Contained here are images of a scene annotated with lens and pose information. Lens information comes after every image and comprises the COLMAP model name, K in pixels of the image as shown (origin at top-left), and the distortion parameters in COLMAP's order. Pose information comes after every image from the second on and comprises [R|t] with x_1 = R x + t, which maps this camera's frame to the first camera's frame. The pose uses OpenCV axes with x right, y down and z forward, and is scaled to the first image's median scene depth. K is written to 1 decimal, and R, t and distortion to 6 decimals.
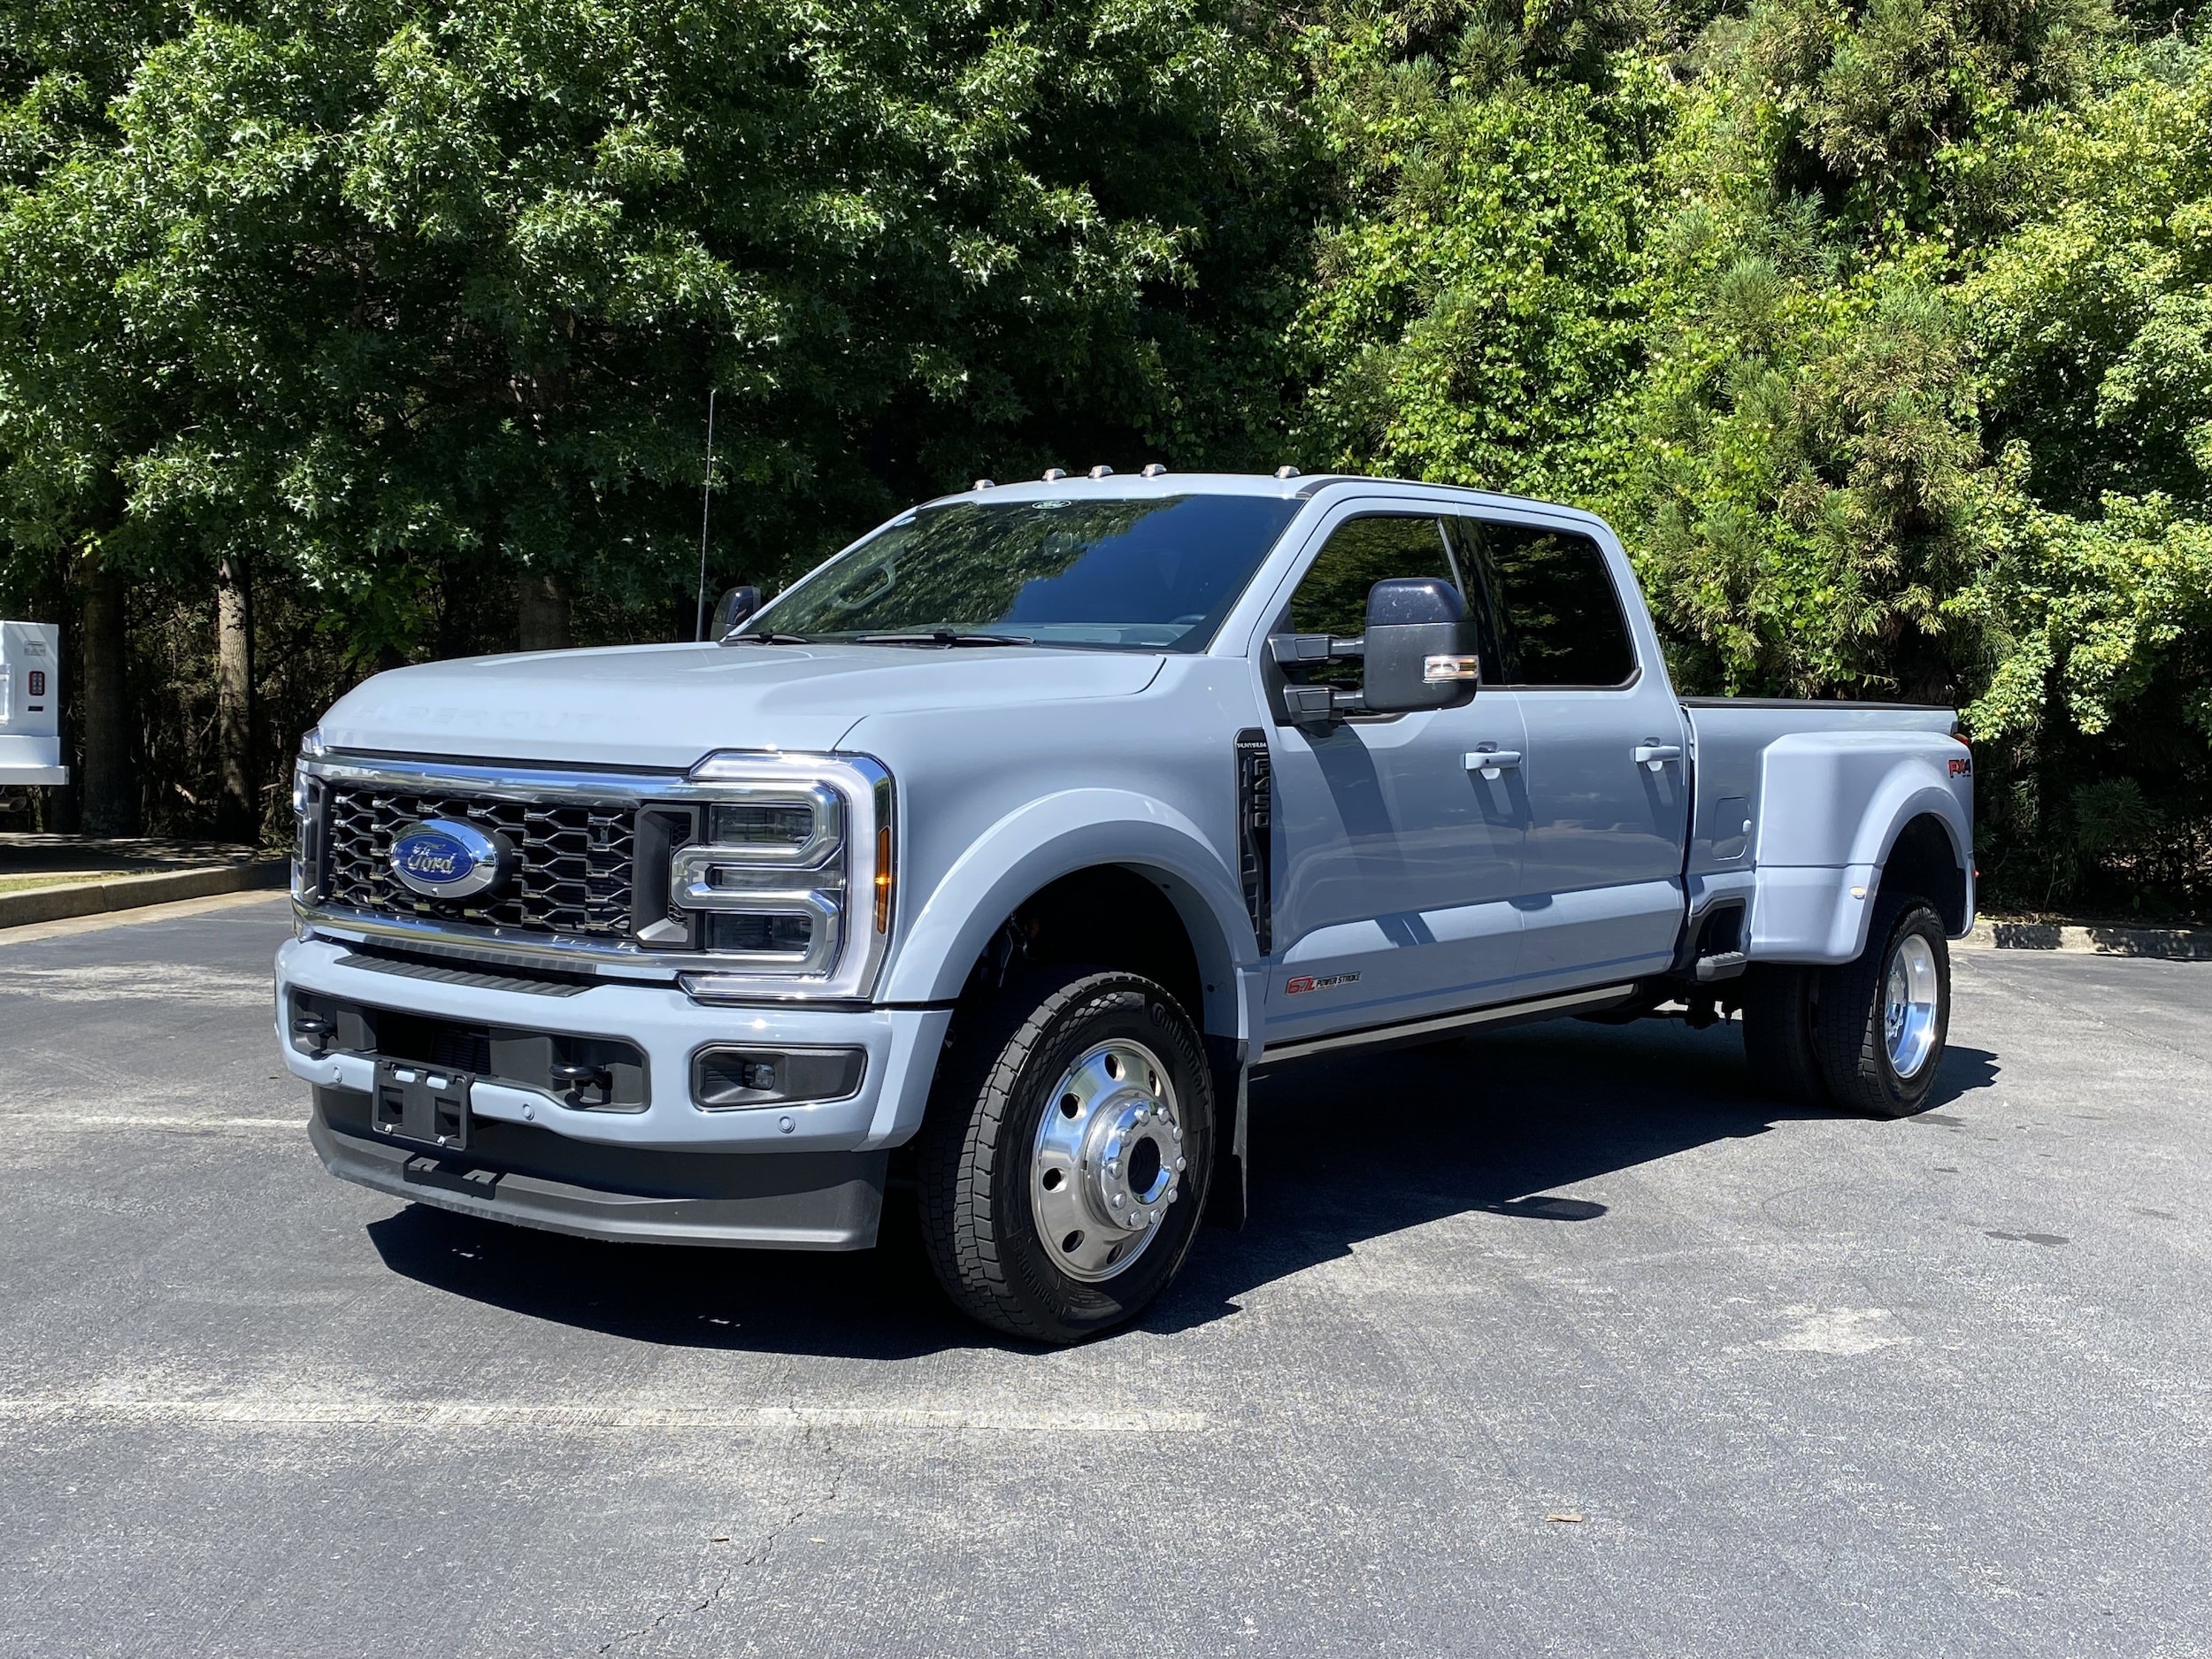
lens RADIAL K [[2415.2, 0, 1165.8], [0, 2415.2, 835.1], [0, 0, 1]] dist [0.144473, -0.422567]
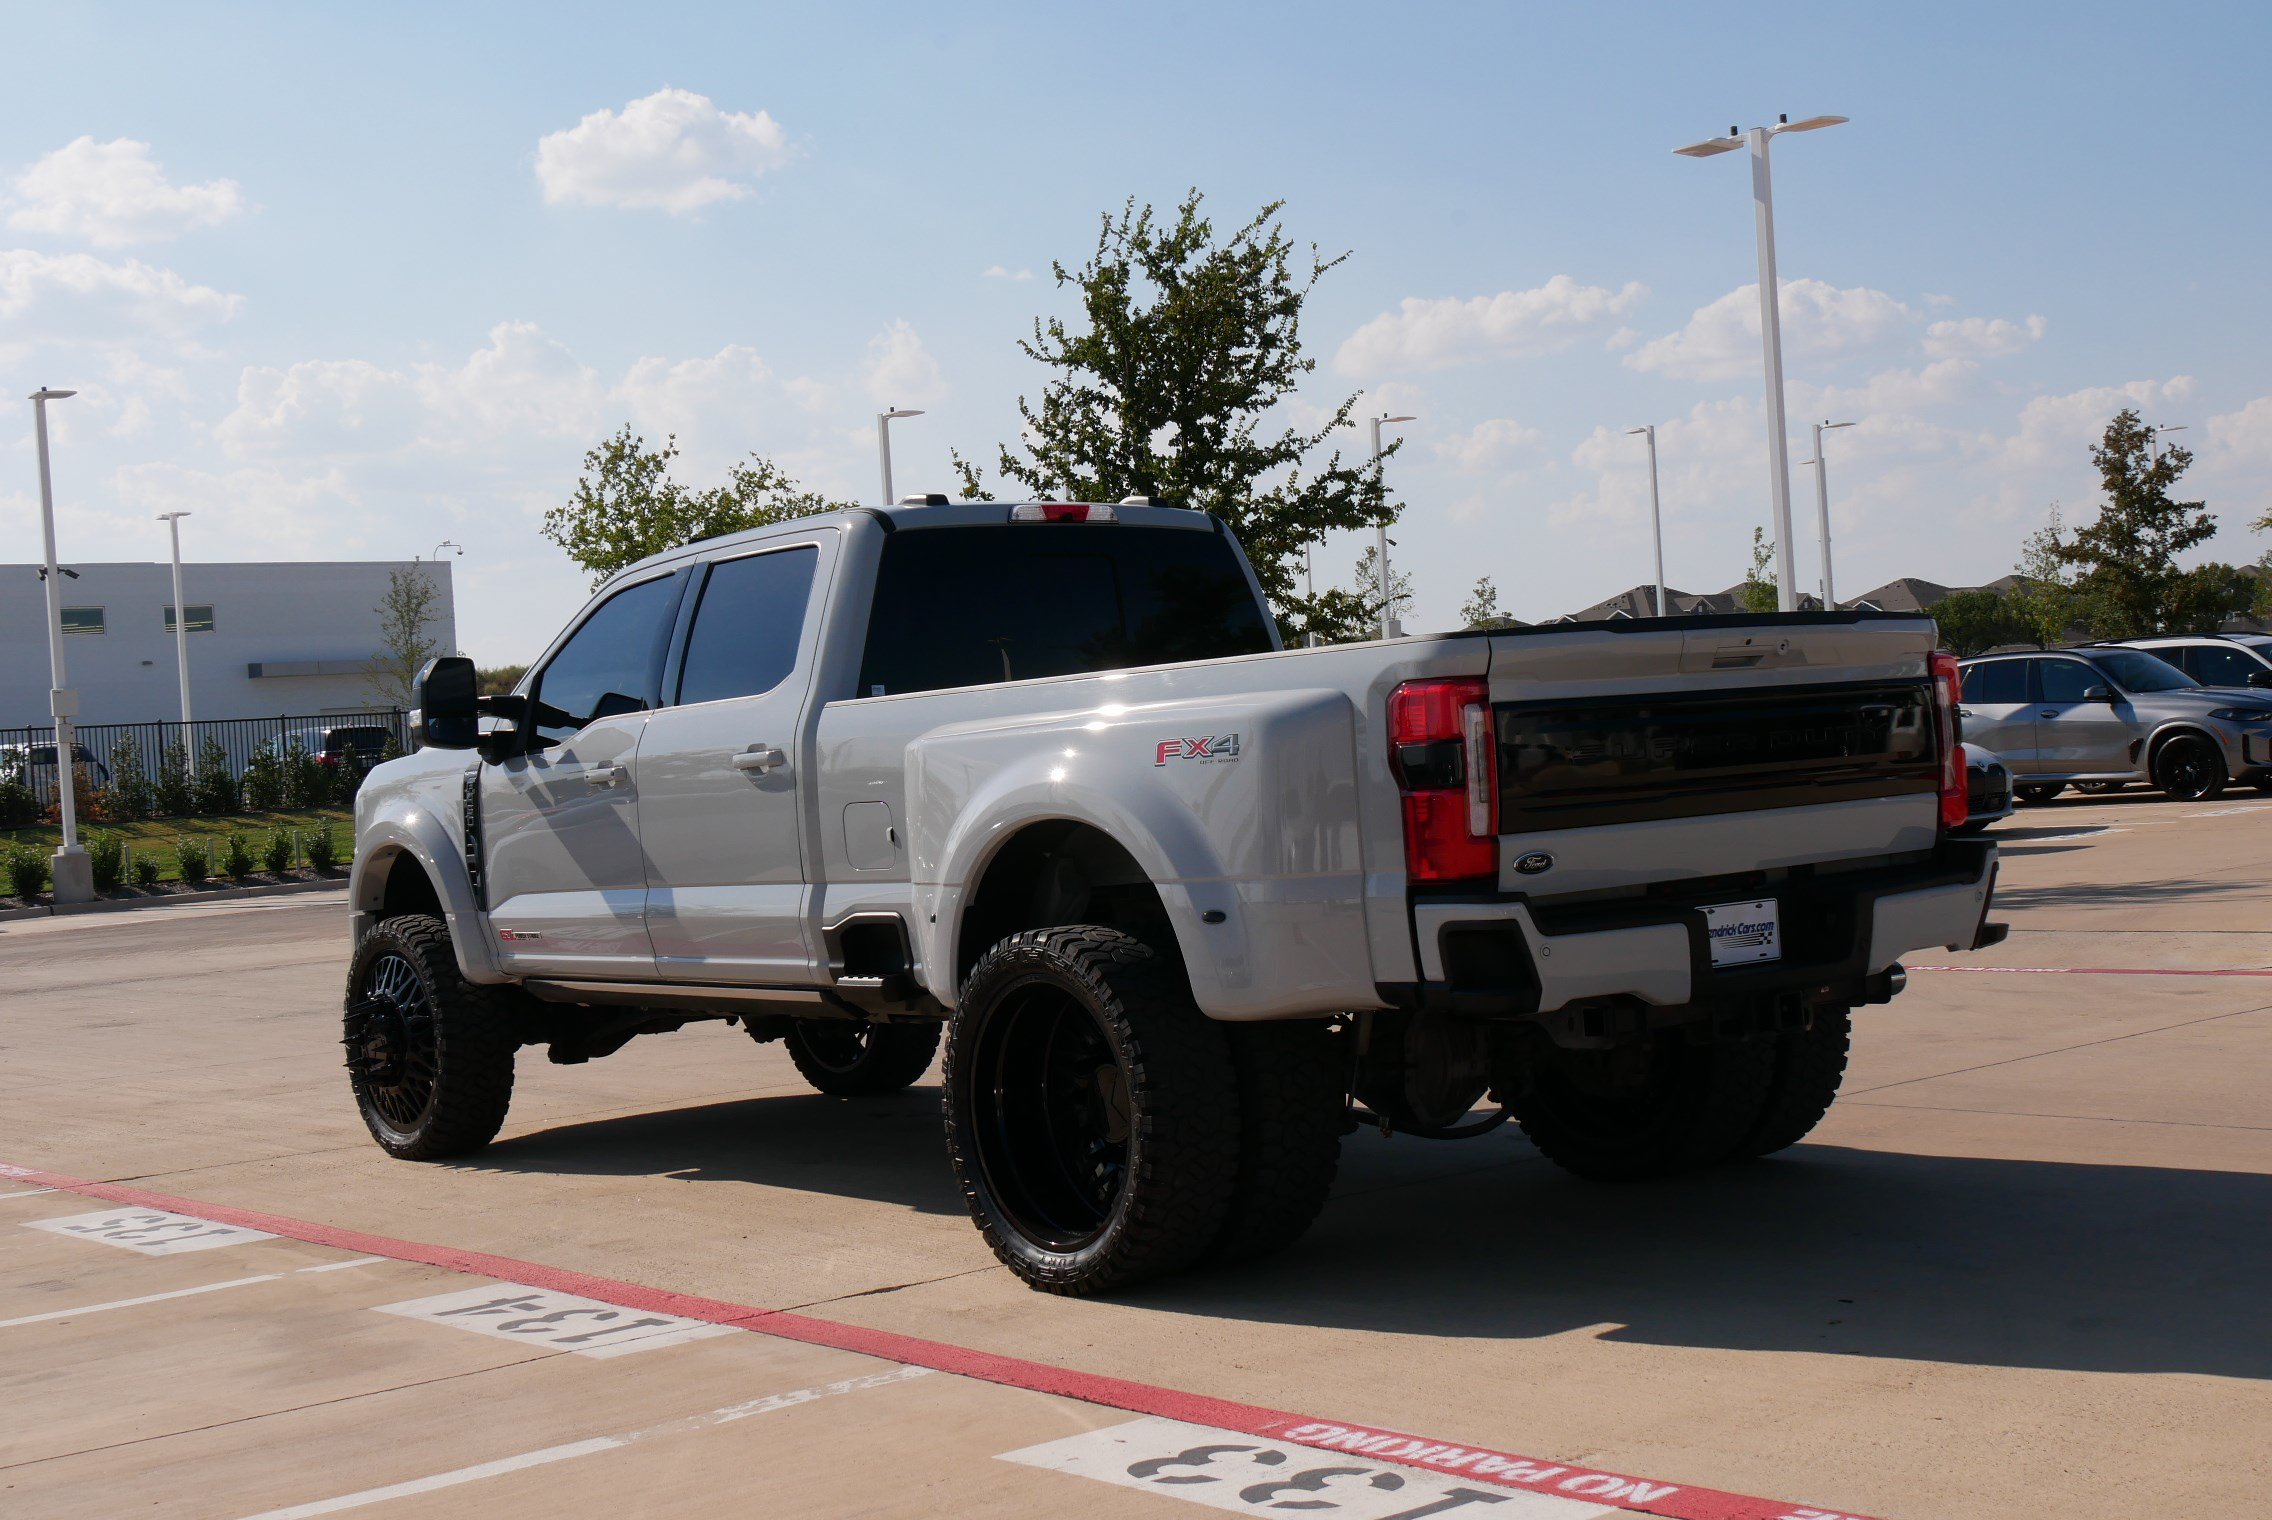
lens RADIAL K [[2869.7, 0, 1136.0], [0, 2869.7, 760.0], [0, 0, 1]] dist [0.007305, 0.020016]
pose [[-0.271041, -0.004926, -0.962555, 1.625288], [0.001693, 0.999983, -0.005594, -0.031914], [0.962566, -0.003146, -0.271028, 1.846118]]
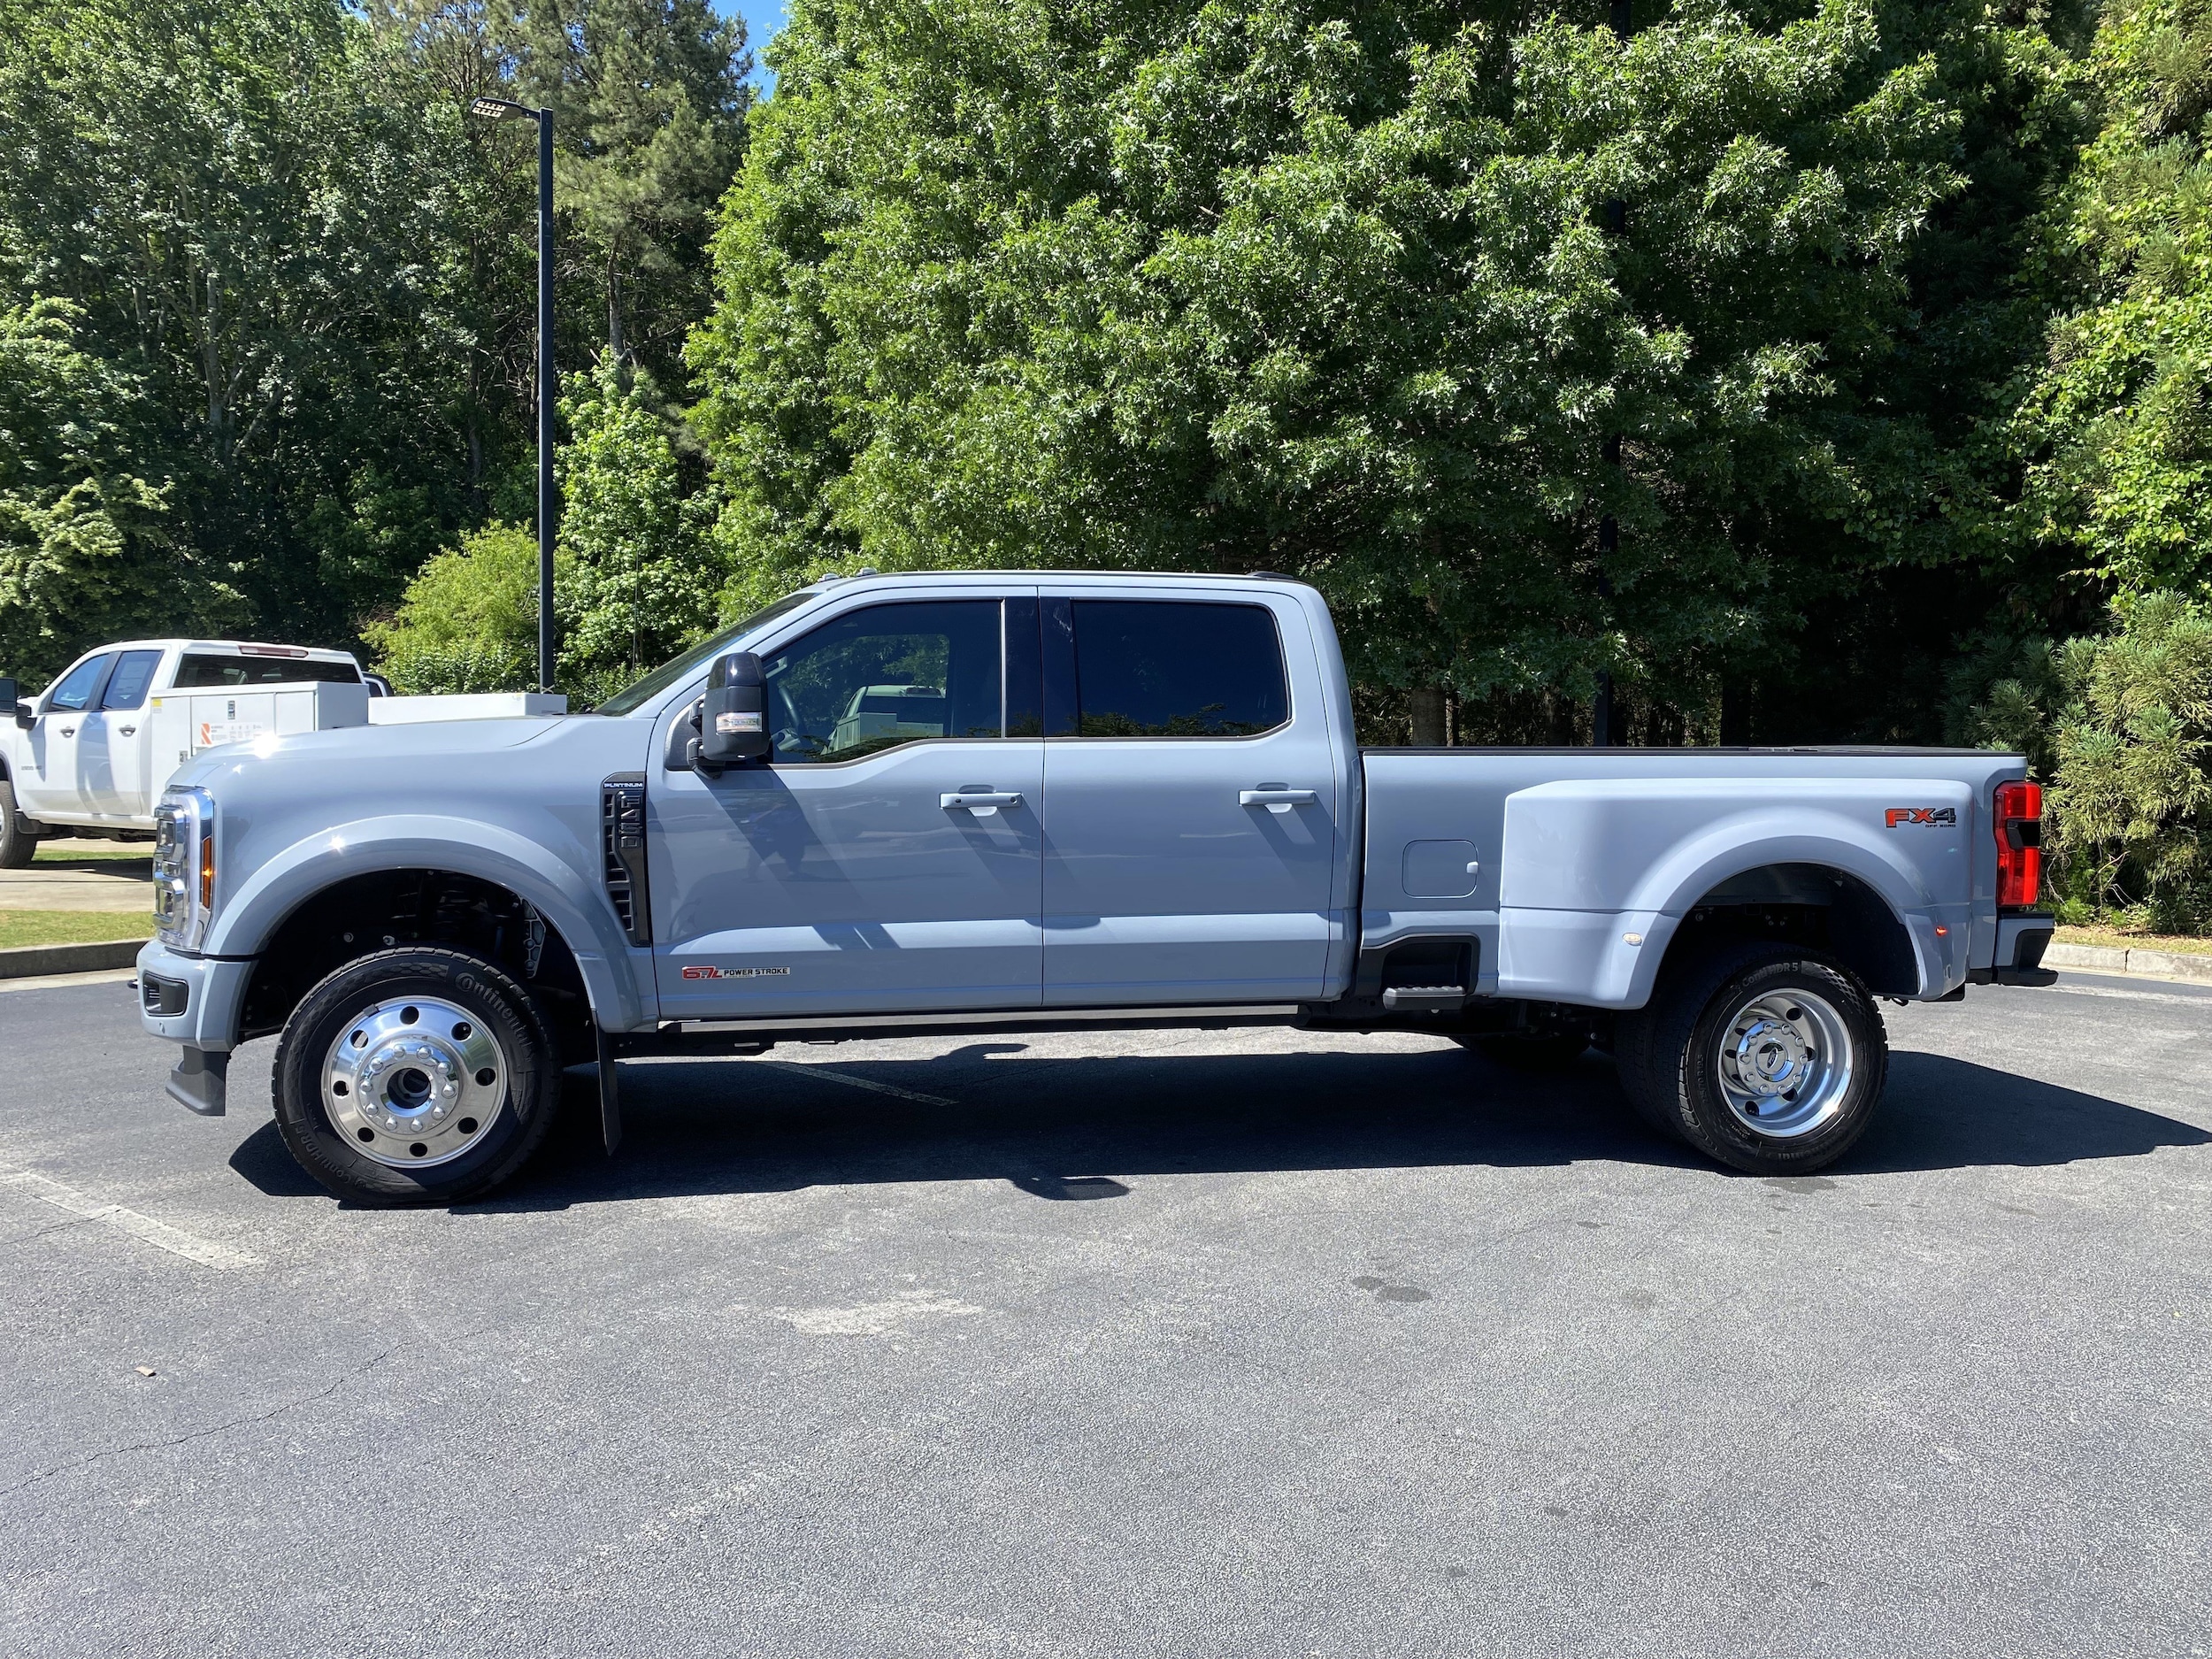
lens RADIAL K [[1732.7, 0, 1106.0], [0, 1732.7, 829.5], [0, 0, 1]] dist [0.065924, -0.082752]
pose [[0.747549, 0.016324, -0.664006, 0.838931], [-0.029368, 0.999533, -0.008490, -0.012493], [0.663557, 0.025847, 0.747679, 0.454155]]
